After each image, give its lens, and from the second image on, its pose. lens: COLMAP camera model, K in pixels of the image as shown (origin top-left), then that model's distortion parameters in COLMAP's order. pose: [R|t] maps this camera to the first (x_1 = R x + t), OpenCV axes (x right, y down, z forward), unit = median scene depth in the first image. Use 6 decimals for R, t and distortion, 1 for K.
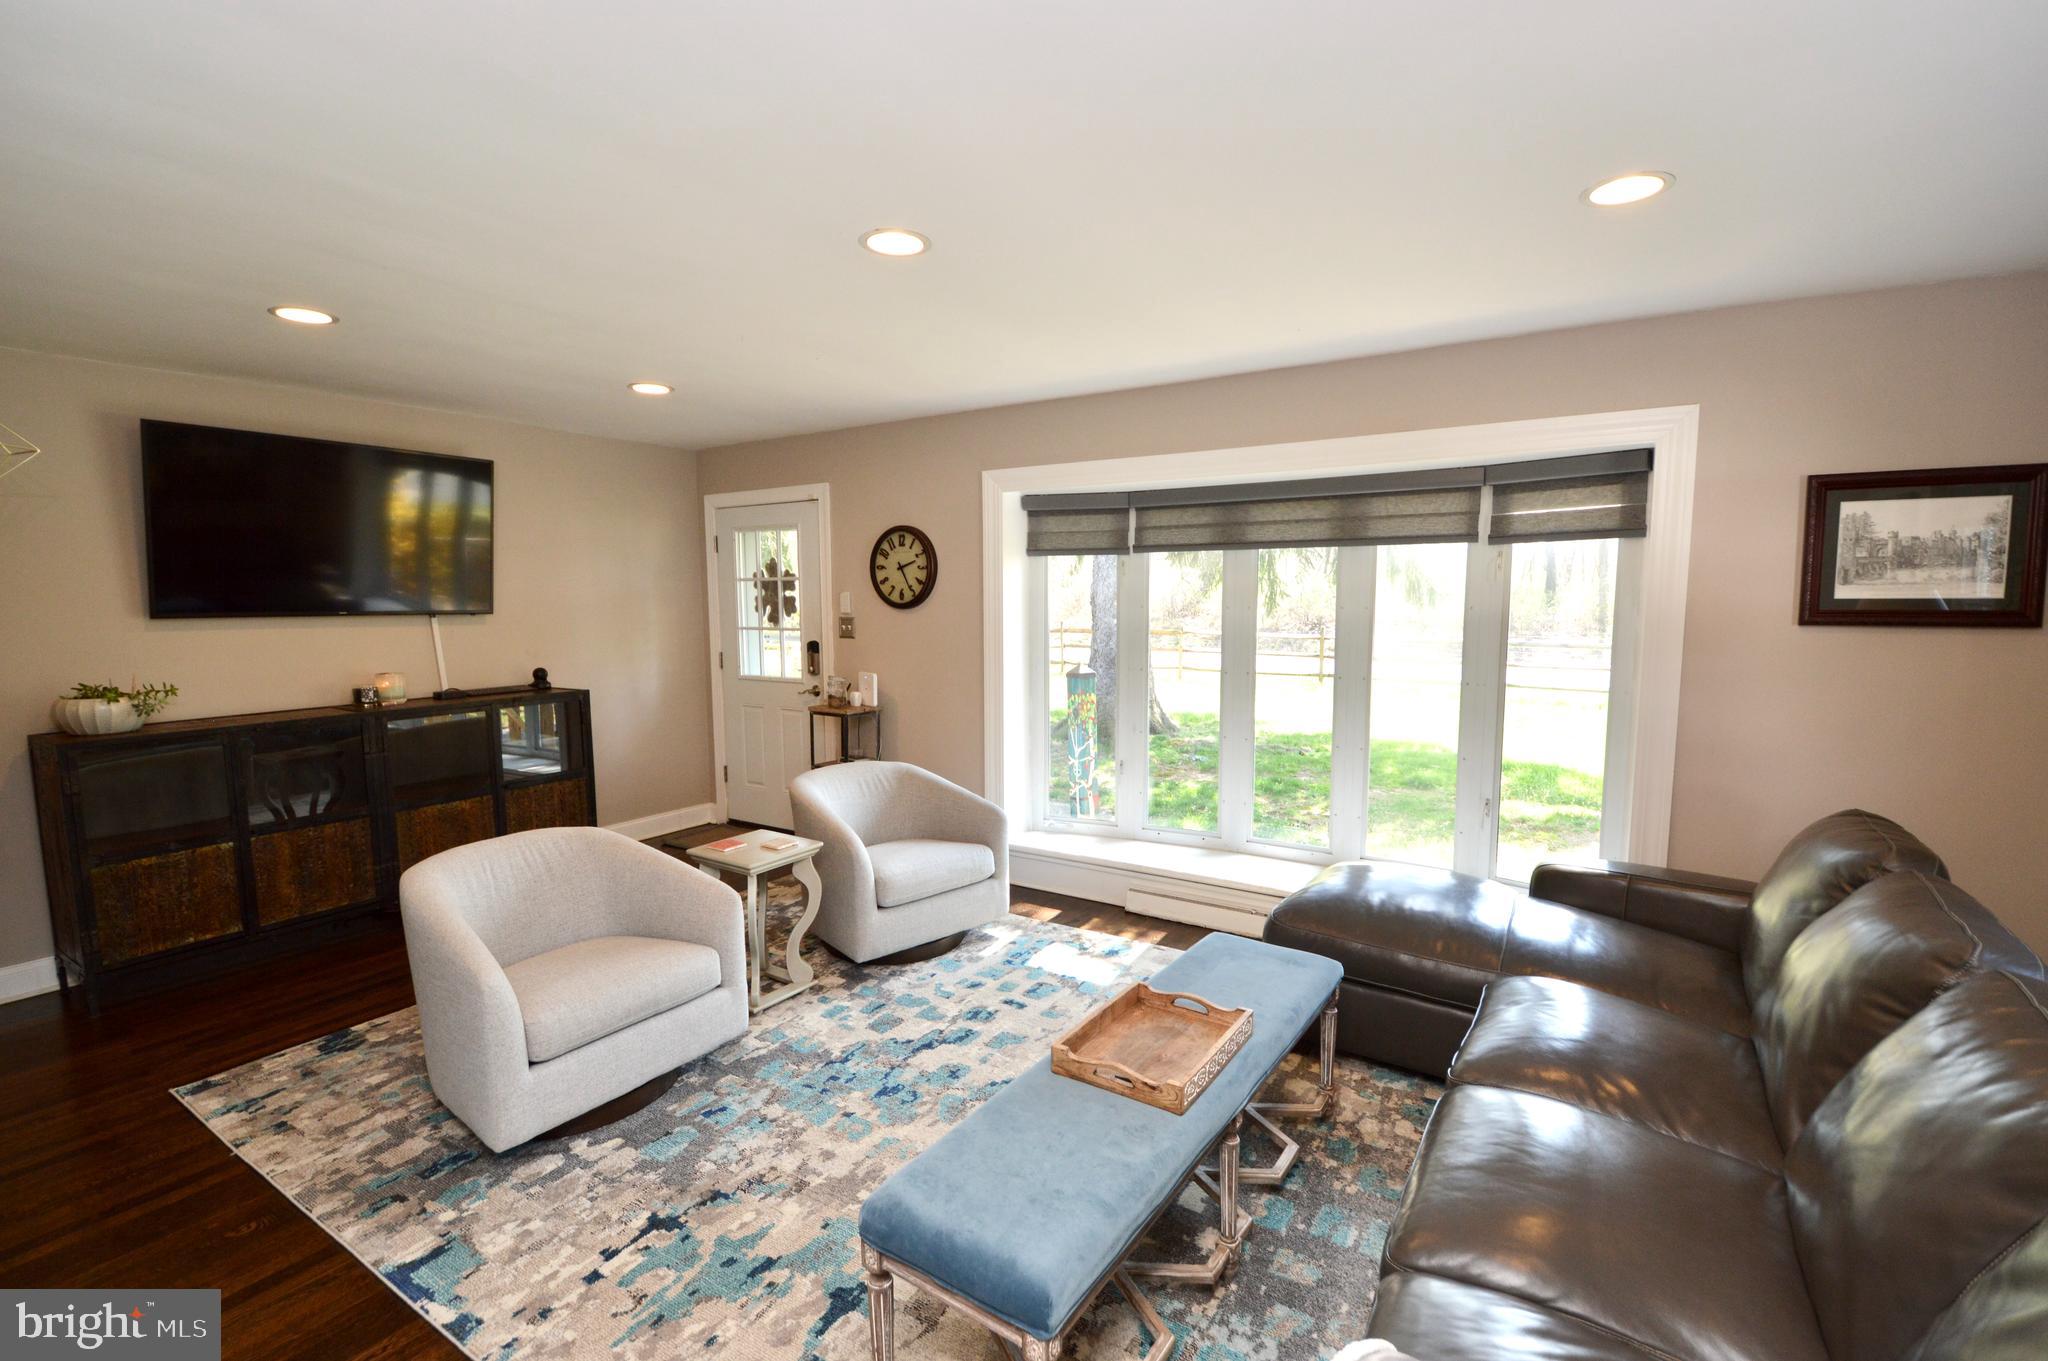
lens RADIAL K [[909.9, 0, 1036.7], [0, 909.9, 690.1], [0, 0, 1]] dist [0.031910, -0.032291]
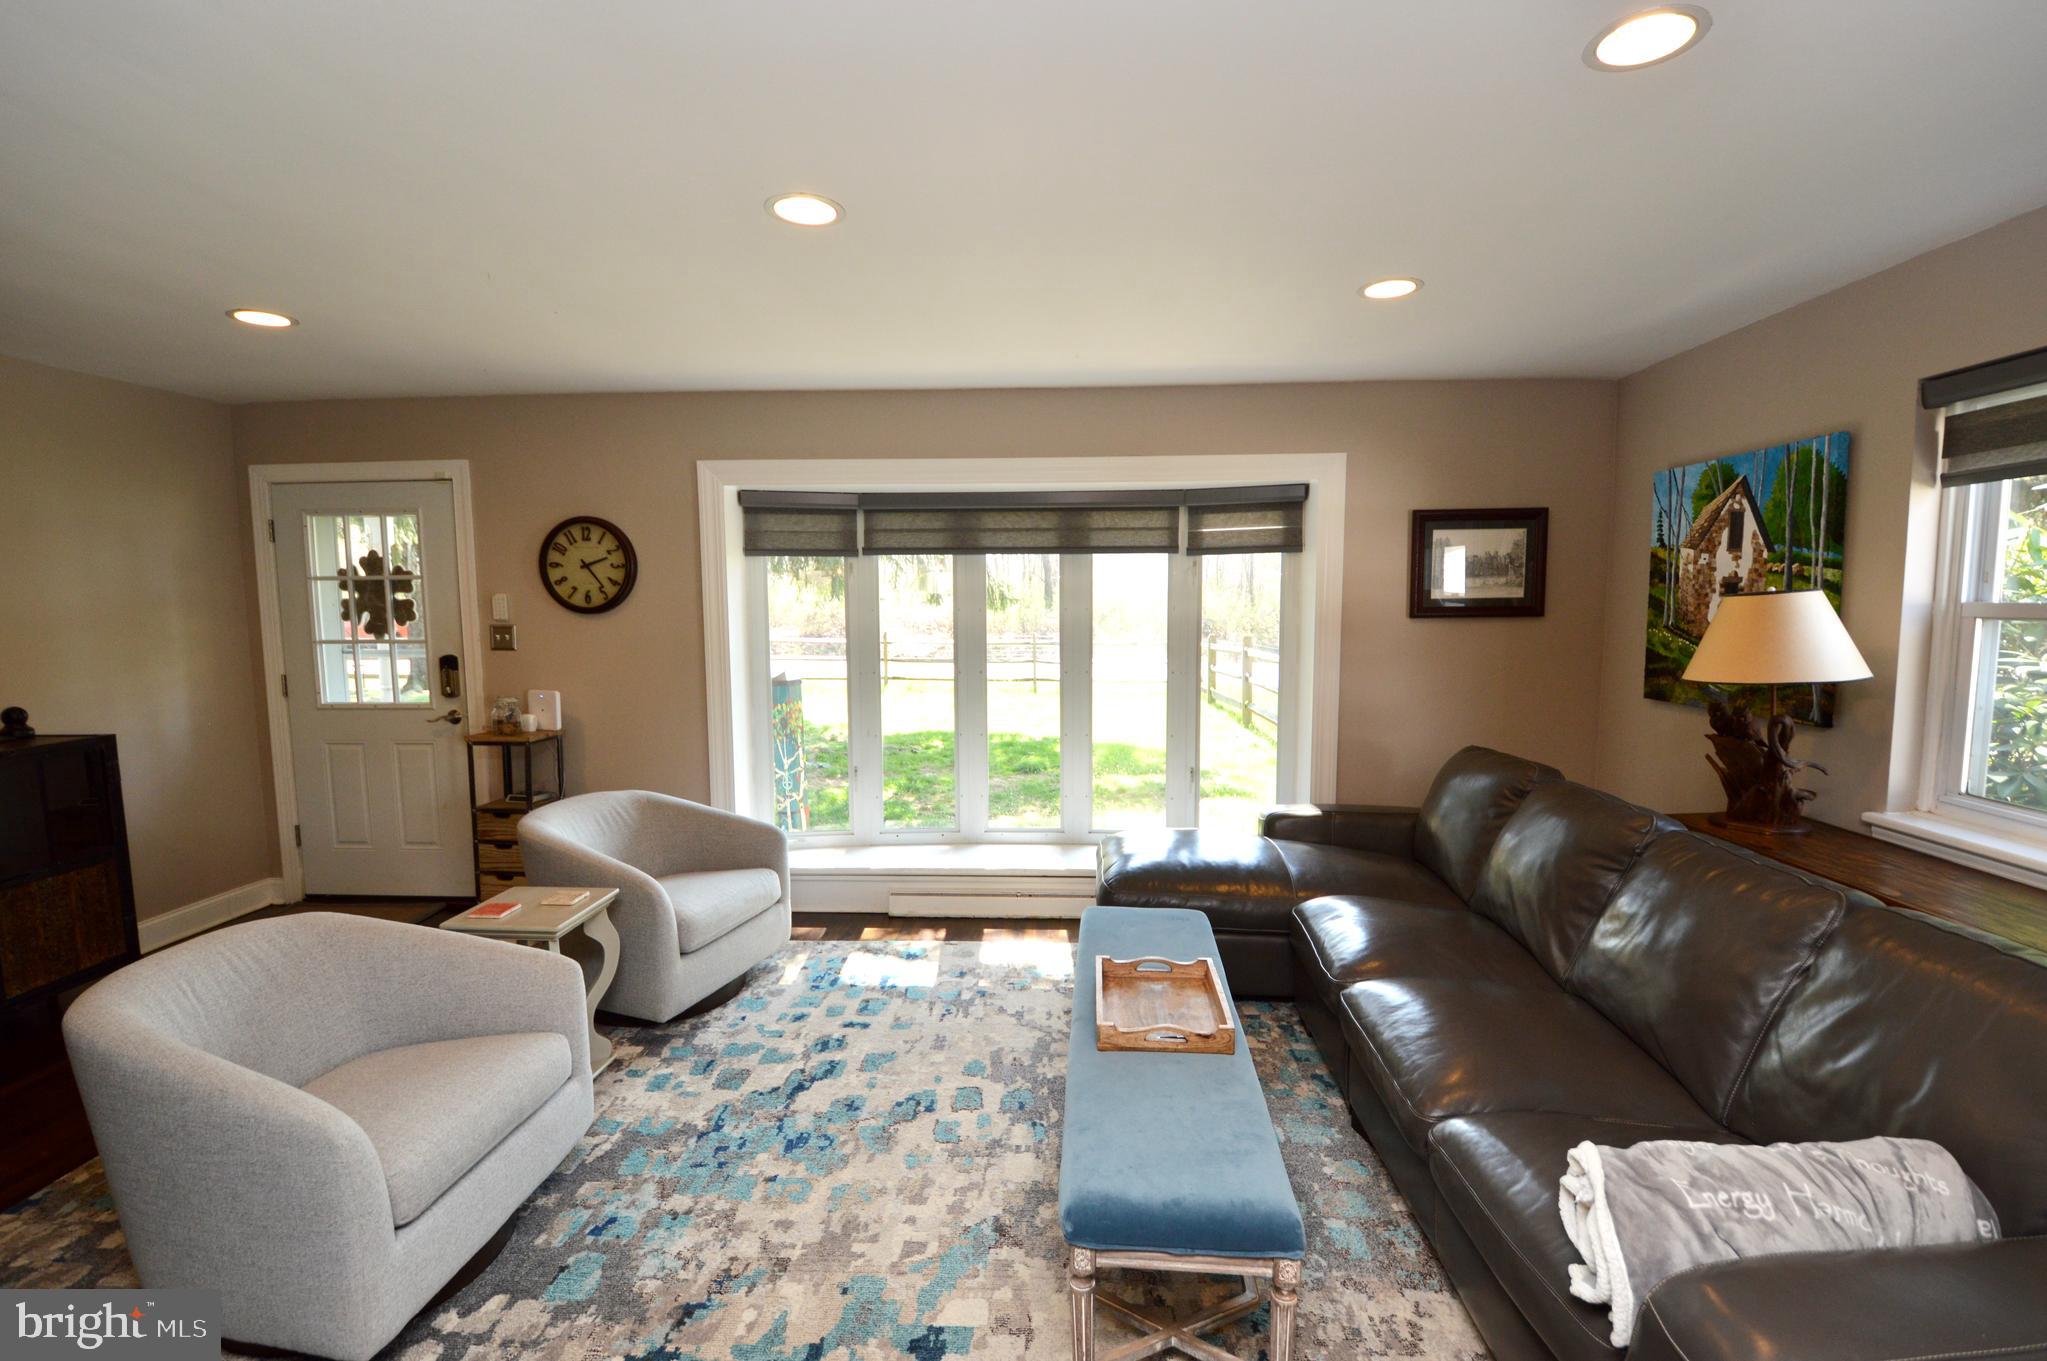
lens RADIAL K [[909.5, 0, 1036.2], [0, 909.5, 690.1], [0, 0, 1]] dist [0.031910, -0.032291]
pose [[0.868732, -0.049635, 0.492788, -0.274764], [0.053487, 0.998549, 0.006284, -0.001019], [-0.492385, 0.020899, 0.870127, 0.062667]]
